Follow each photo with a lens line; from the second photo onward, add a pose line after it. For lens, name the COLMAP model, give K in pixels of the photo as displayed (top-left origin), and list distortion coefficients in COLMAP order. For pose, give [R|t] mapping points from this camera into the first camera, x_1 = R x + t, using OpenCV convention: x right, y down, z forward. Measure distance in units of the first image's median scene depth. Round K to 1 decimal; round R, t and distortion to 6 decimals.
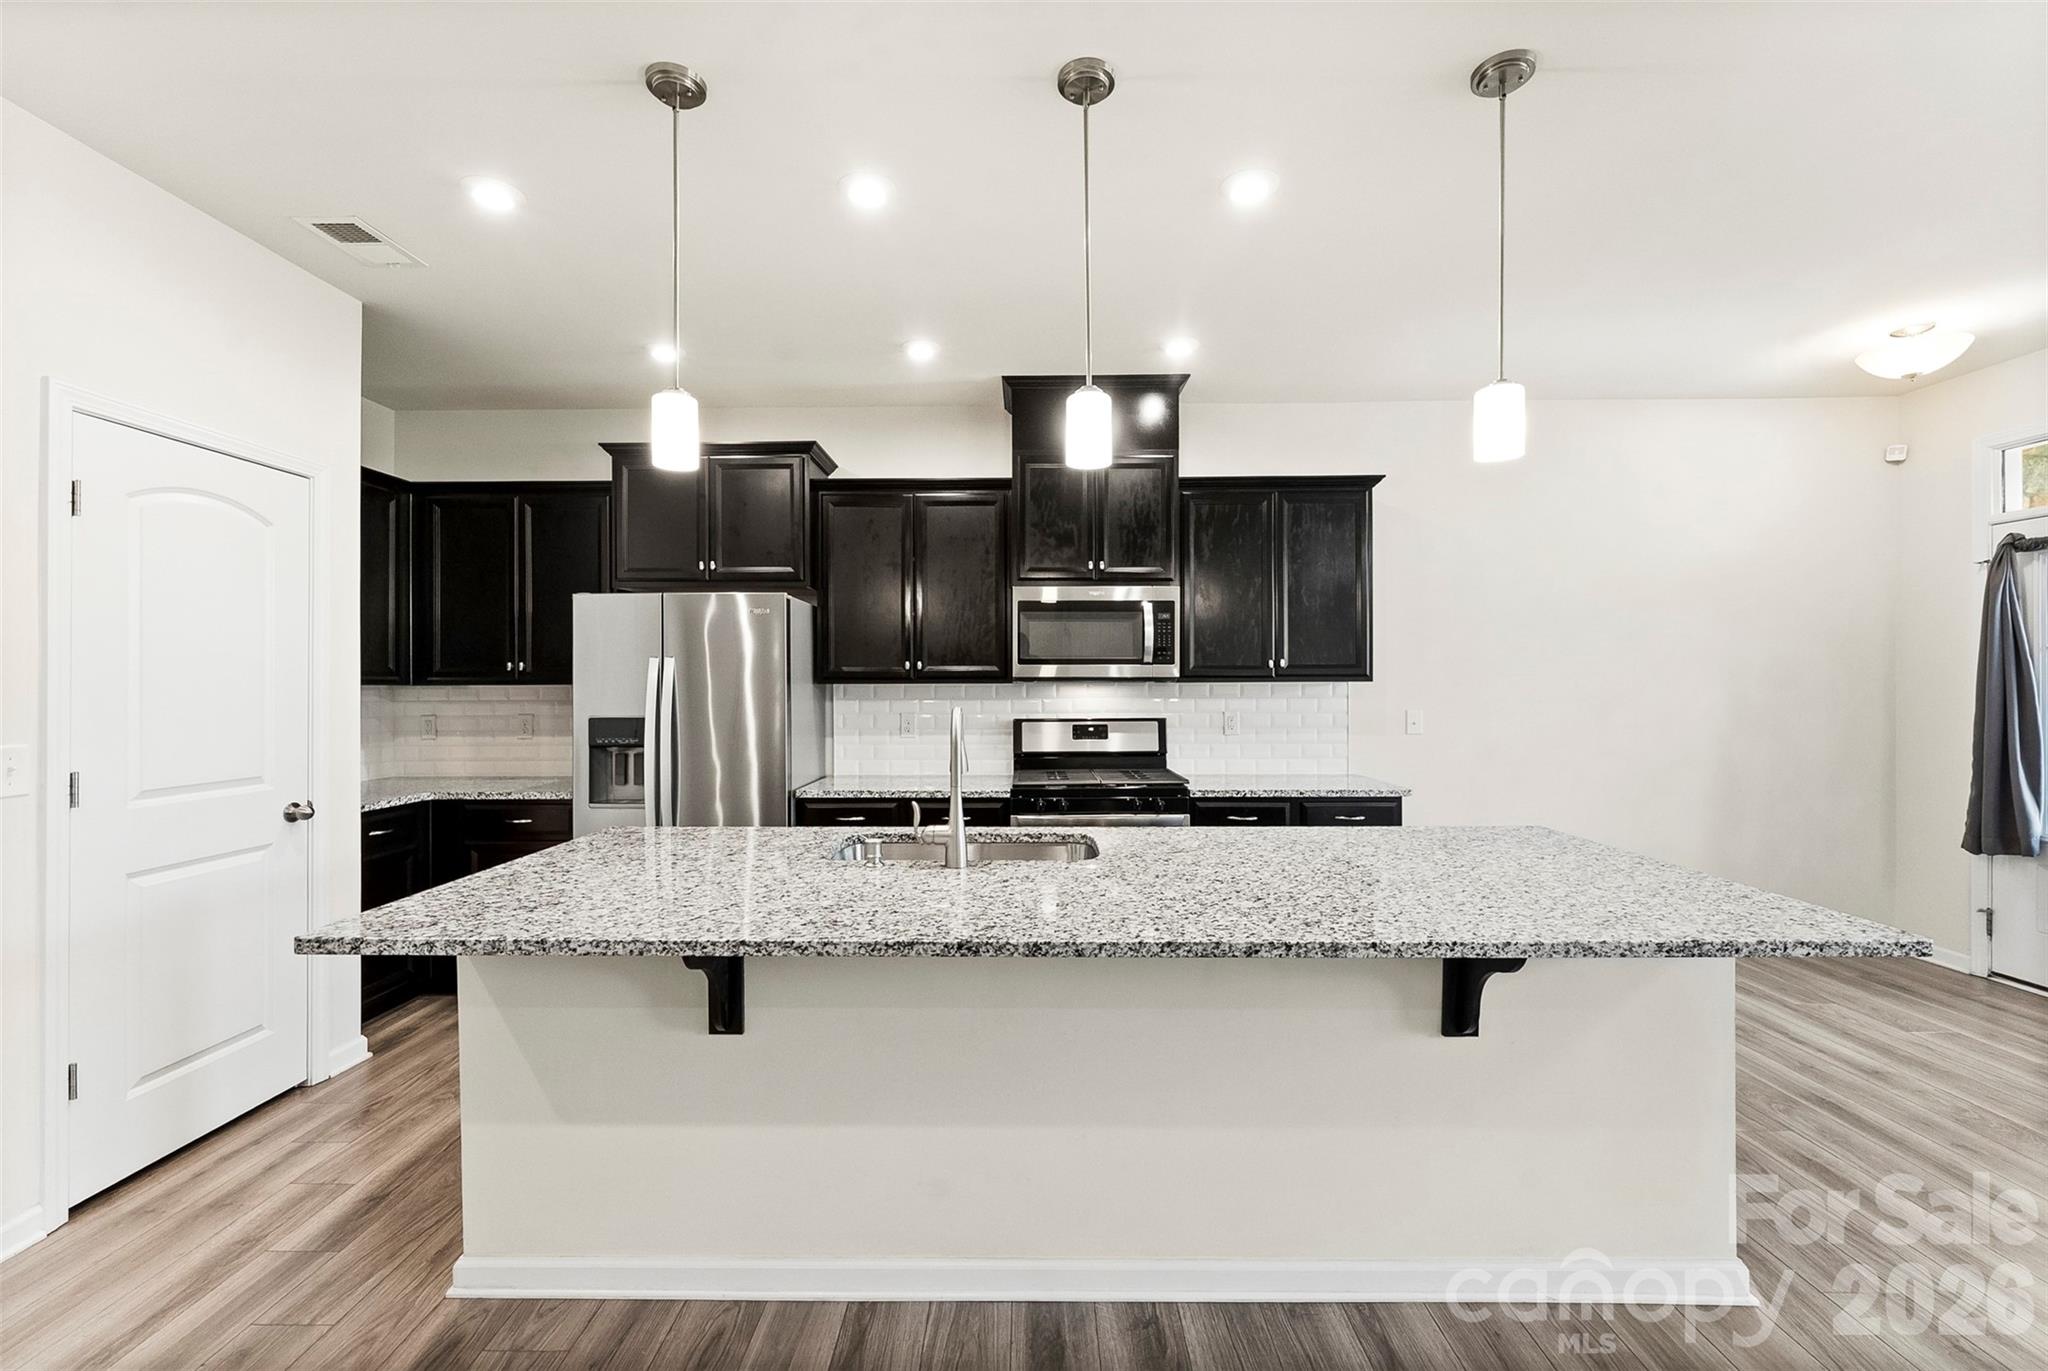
lens RADIAL K [[846.7, 0, 1020.5], [0, 846.7, 682.2], [0, 0, 1]] dist [-0.001332, -0.000071]
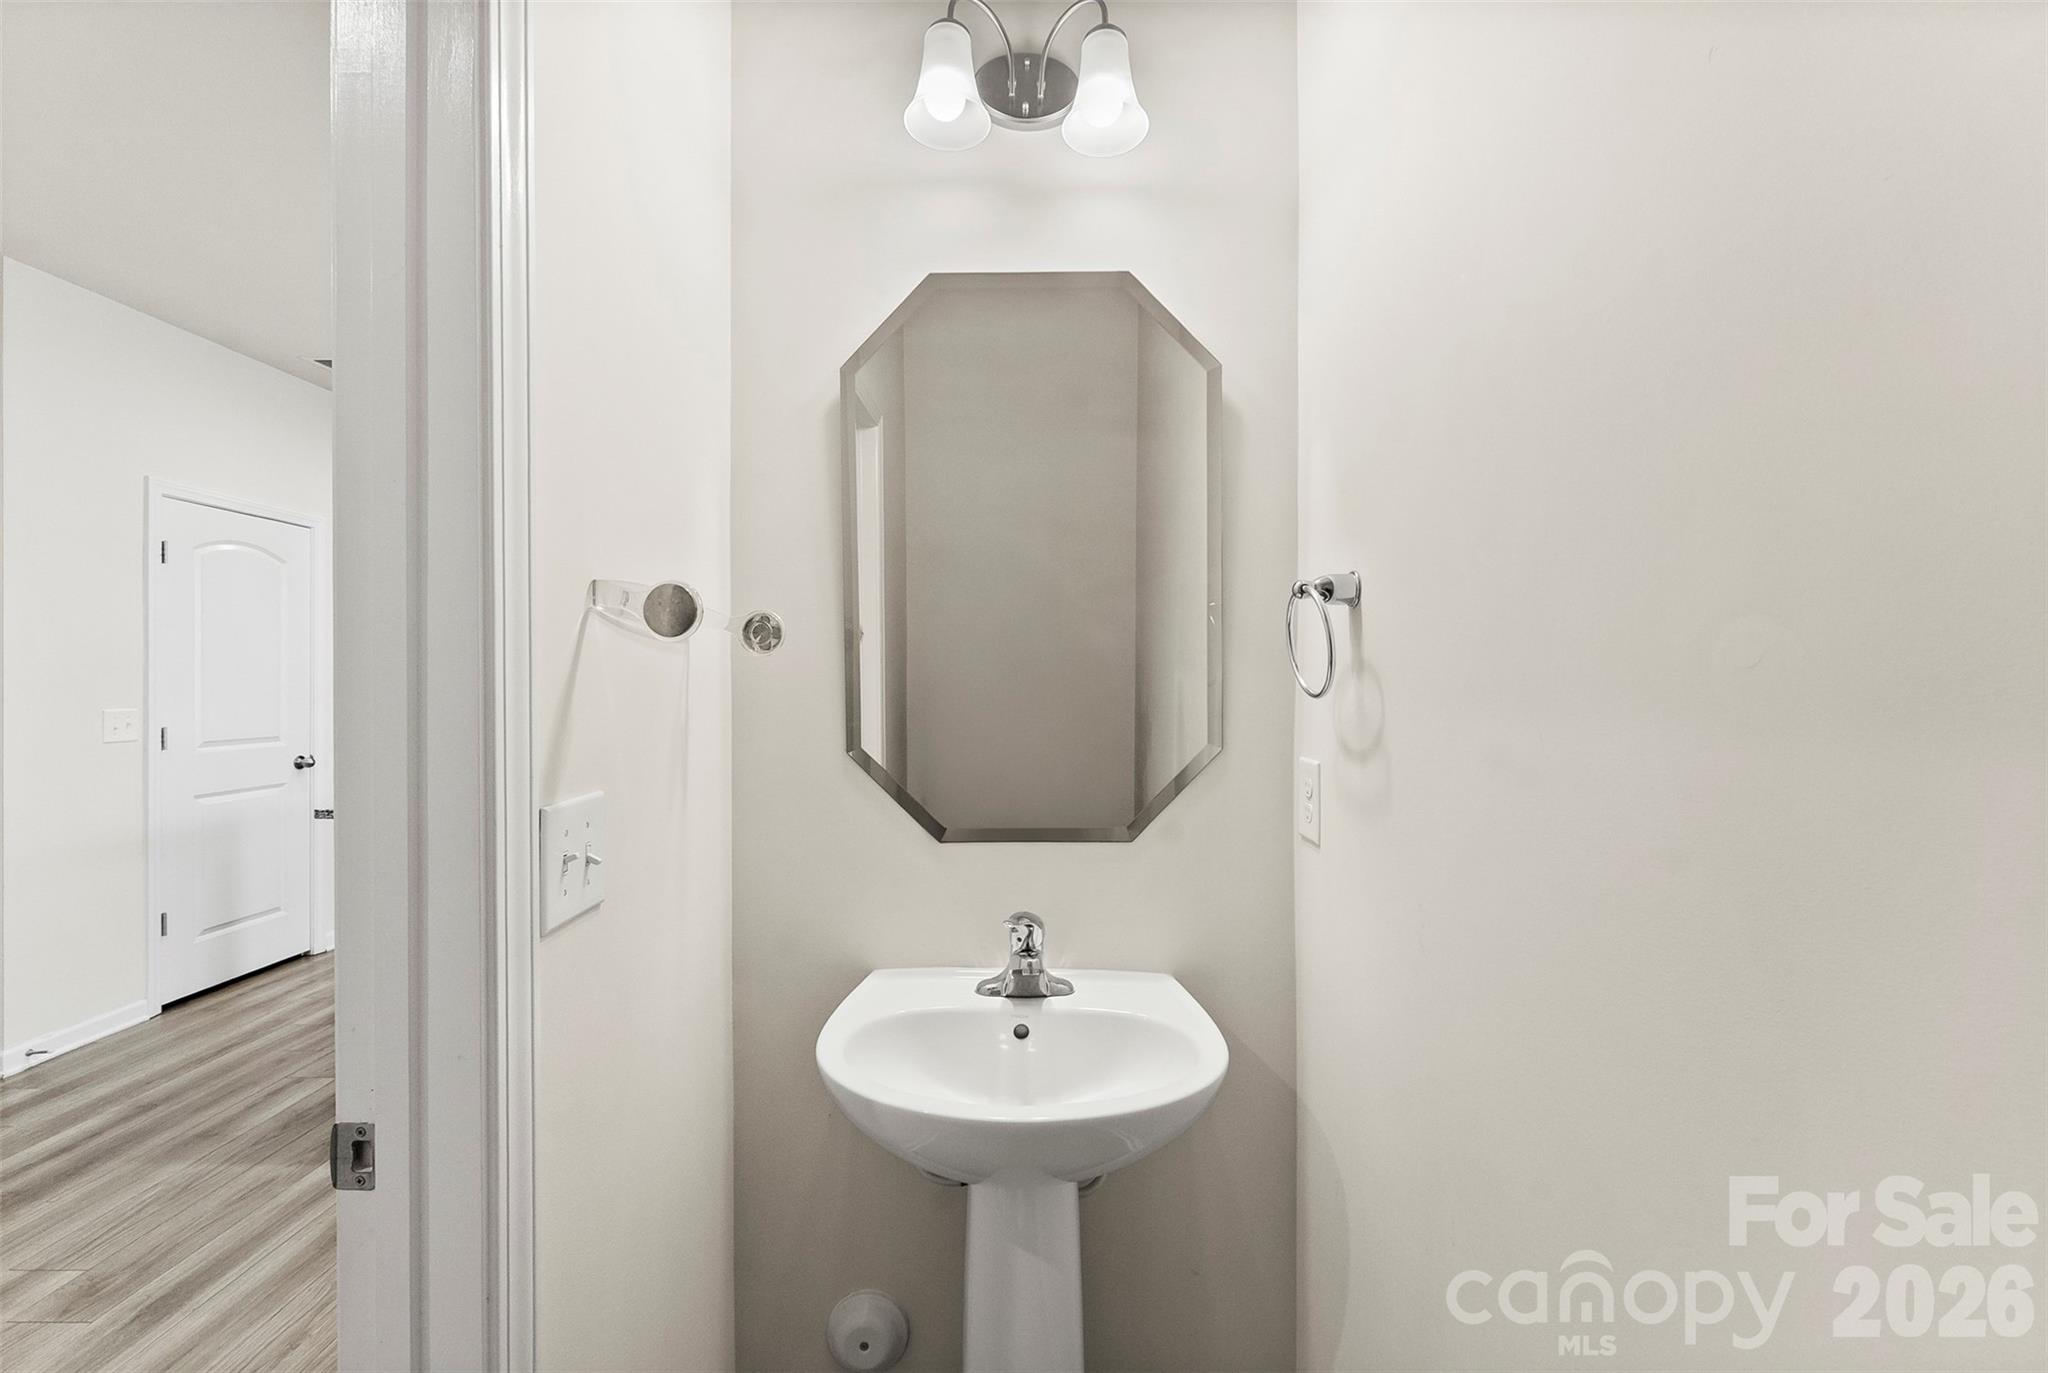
lens RADIAL K [[846.7, 0, 1020.5], [0, 846.7, 683.2], [0, 0, 1]] dist [-0.001332, -0.000071]
pose [[0.999927, -0.000368, 0.012036, 0.265279], [0.000344, 0.999998, 0.001944, 0.013434], [-0.012037, -0.001939, 0.999926, -0.346255]]
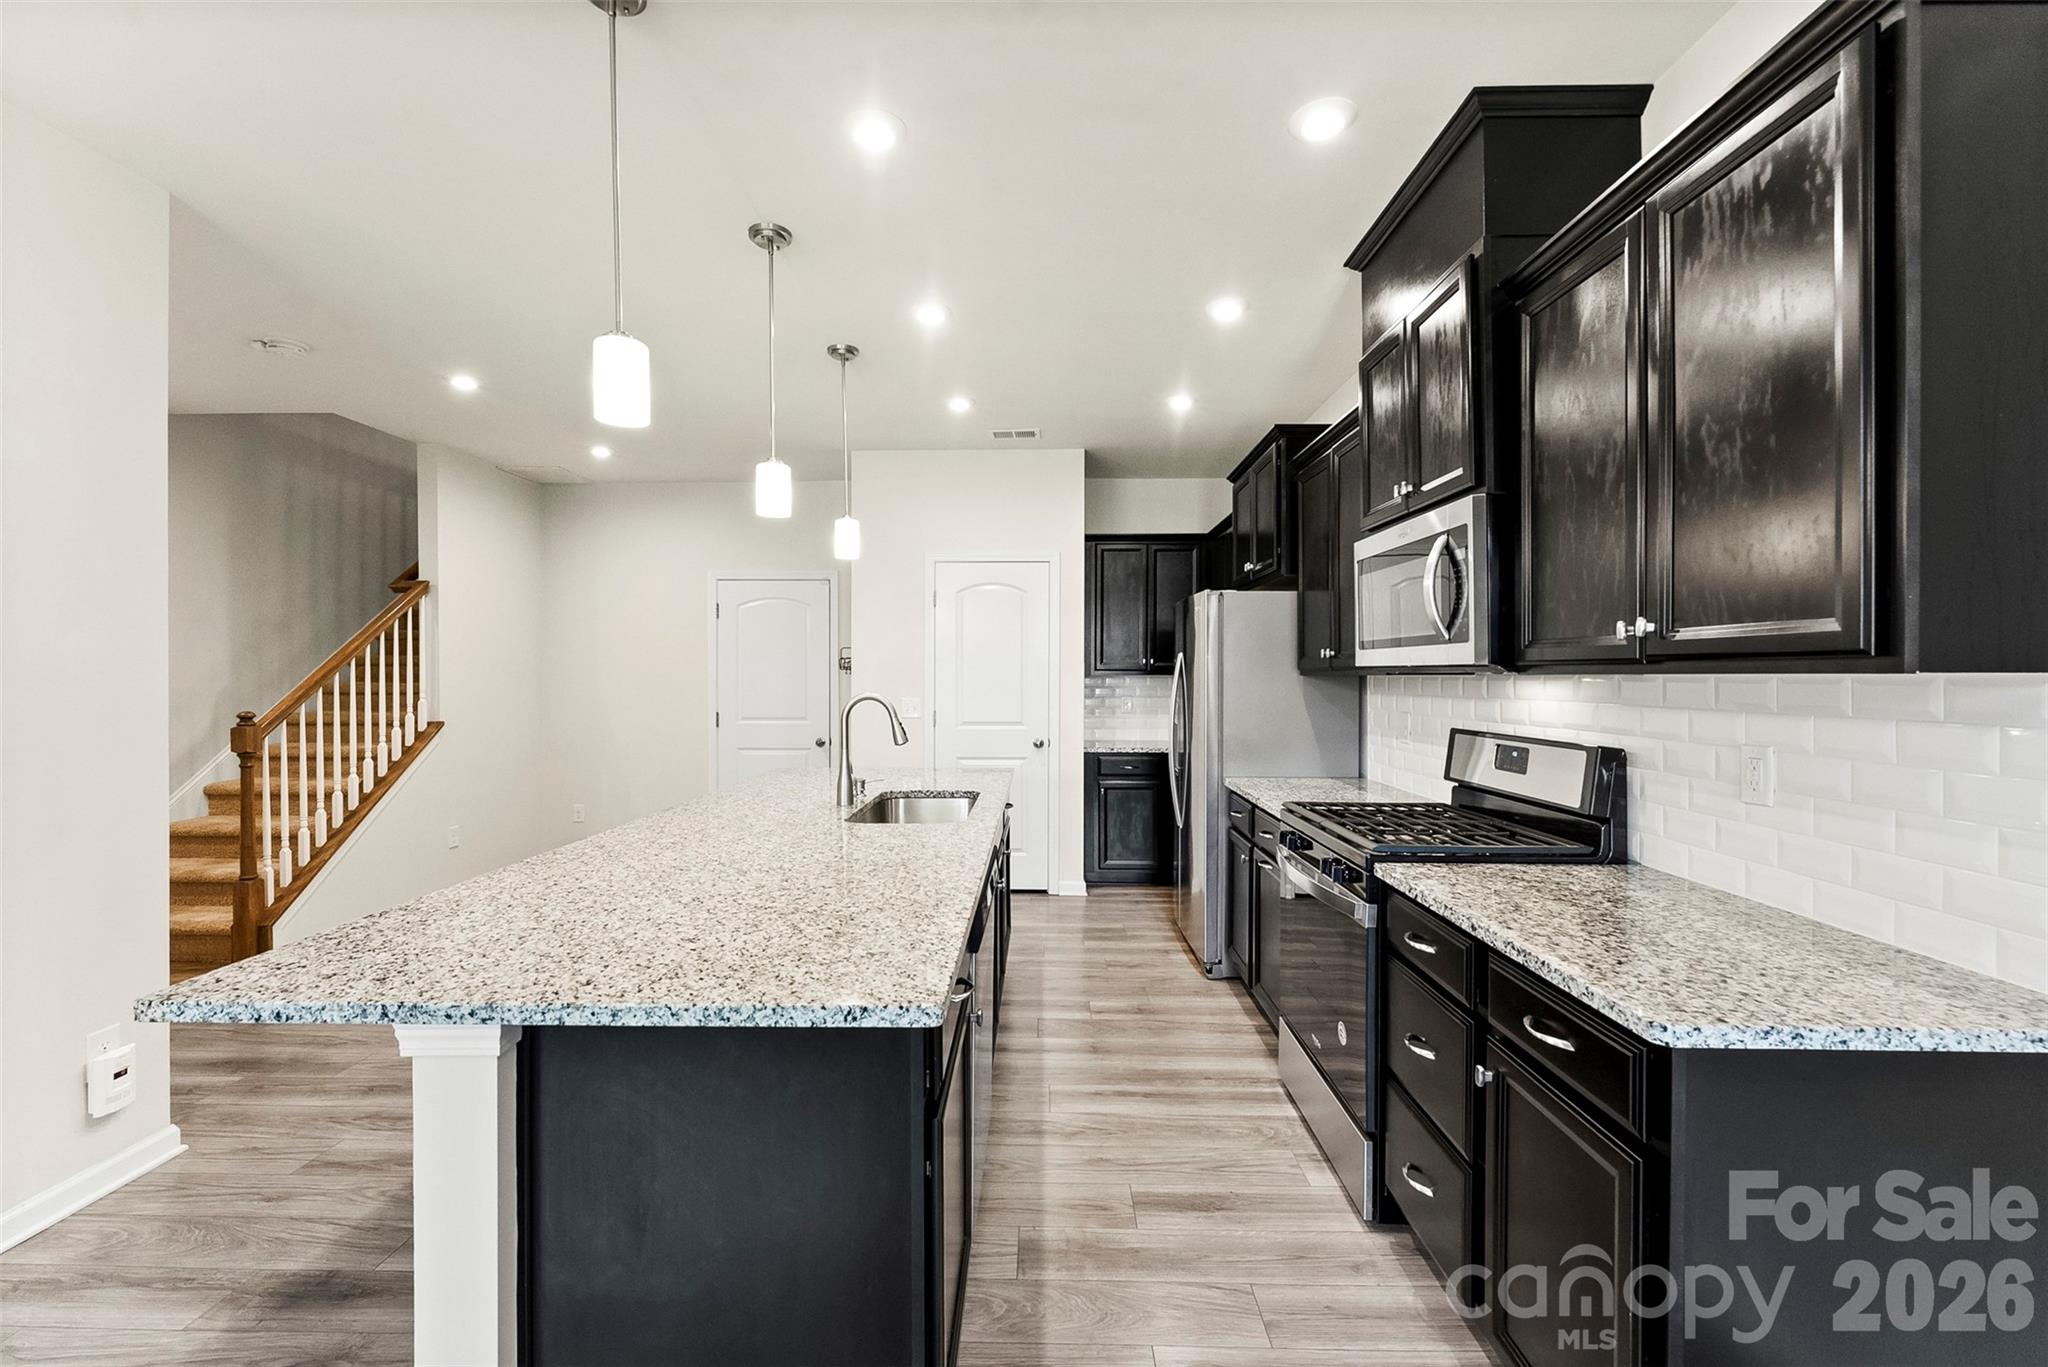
lens RADIAL K [[832.6, 0, 1019.6], [0, 832.6, 677.0], [0, 0, 1]] dist [-0.001616, -0.000138]
pose [[-0.014974, 0.005308, -0.999874, 0.756694], [0.003355, 0.999981, 0.005259, -0.002034], [0.999882, -0.003276, -0.014991, 0.764846]]
